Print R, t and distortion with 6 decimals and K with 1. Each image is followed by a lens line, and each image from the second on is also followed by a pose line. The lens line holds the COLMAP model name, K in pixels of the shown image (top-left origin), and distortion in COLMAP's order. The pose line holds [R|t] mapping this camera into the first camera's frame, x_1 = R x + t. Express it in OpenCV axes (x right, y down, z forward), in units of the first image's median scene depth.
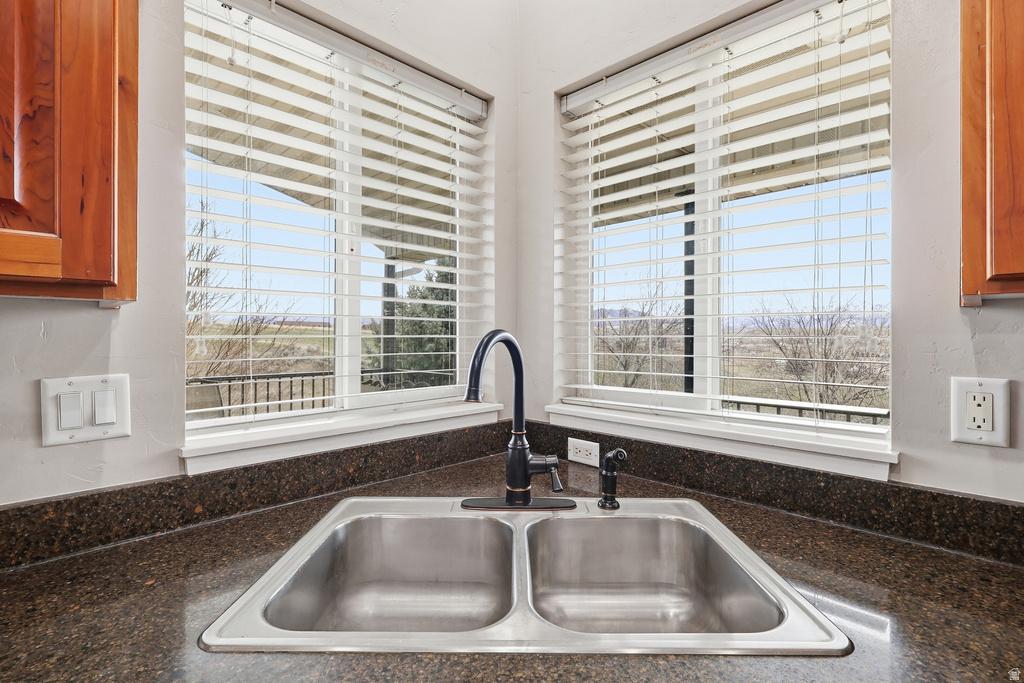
lens RADIAL K [[486.0, 0, 514.6], [0, 486.0, 334.3], [0, 0, 1]] dist [-0.002631, 0.000912]
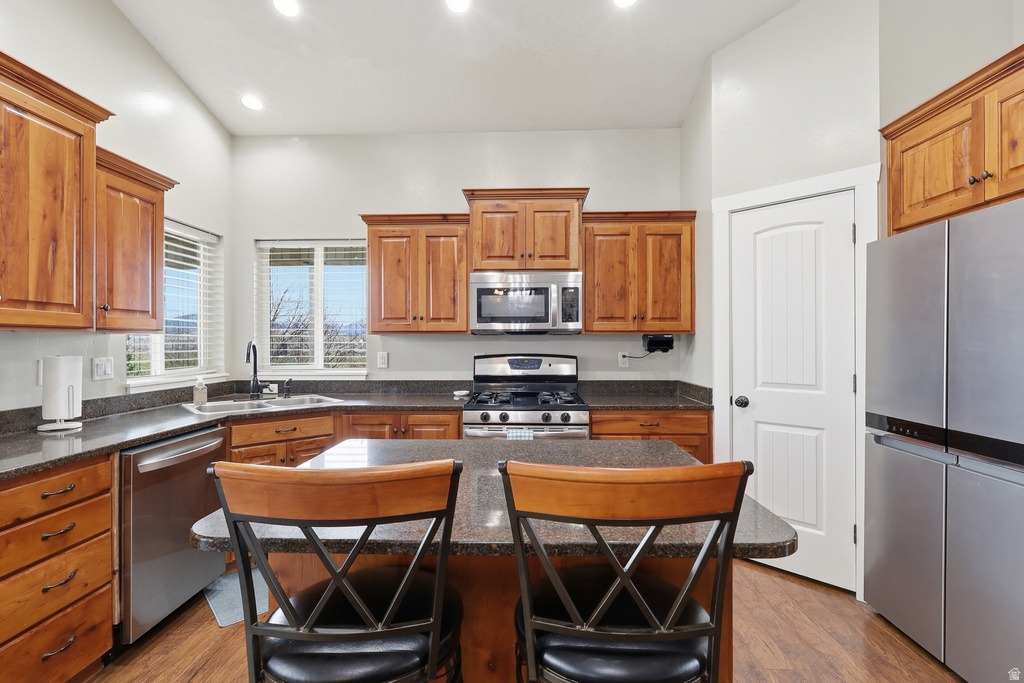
lens RADIAL K [[486.0, 0, 513.2], [0, 486.0, 338.2], [0, 0, 1]] dist [-0.002631, 0.000912]
pose [[0.731043, 0.000744, 0.682331, -0.959238], [0.003281, 0.999984, -0.004606, -0.007416], [-0.682323, 0.005606, 0.731029, -2.501484]]
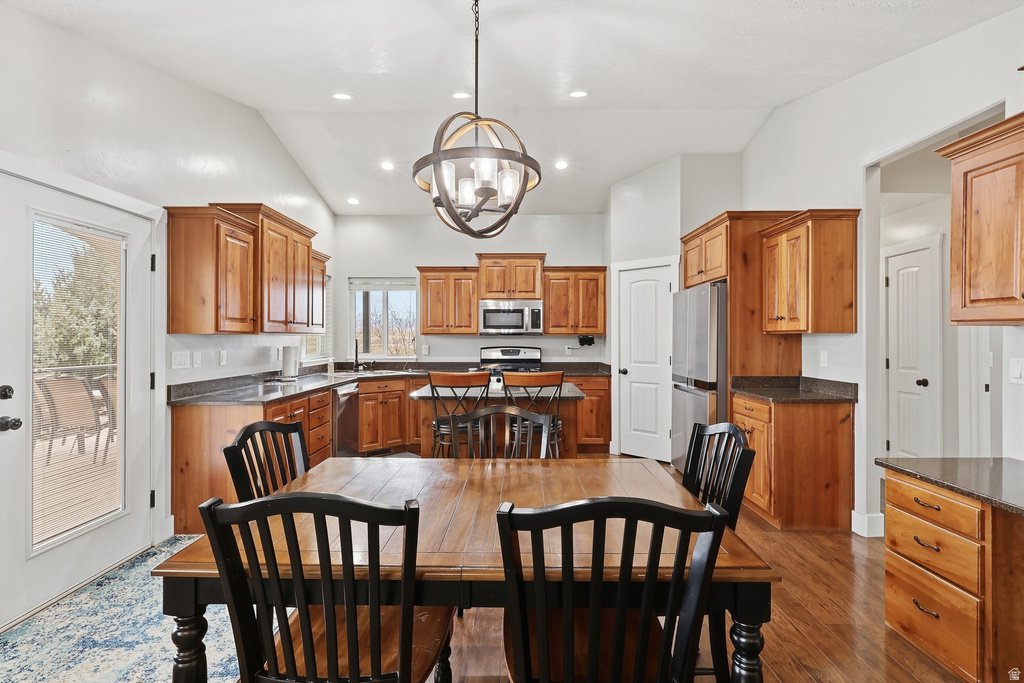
lens RADIAL K [[486.0, 0, 511.8], [0, 486.0, 340.9], [0, 0, 1]] dist [-0.002631, 0.000912]
pose [[0.716369, -0.006547, 0.697691, -2.855023], [0.001006, 0.999965, 0.008350, -0.033134], [-0.697721, -0.005280, 0.716350, -4.489240]]
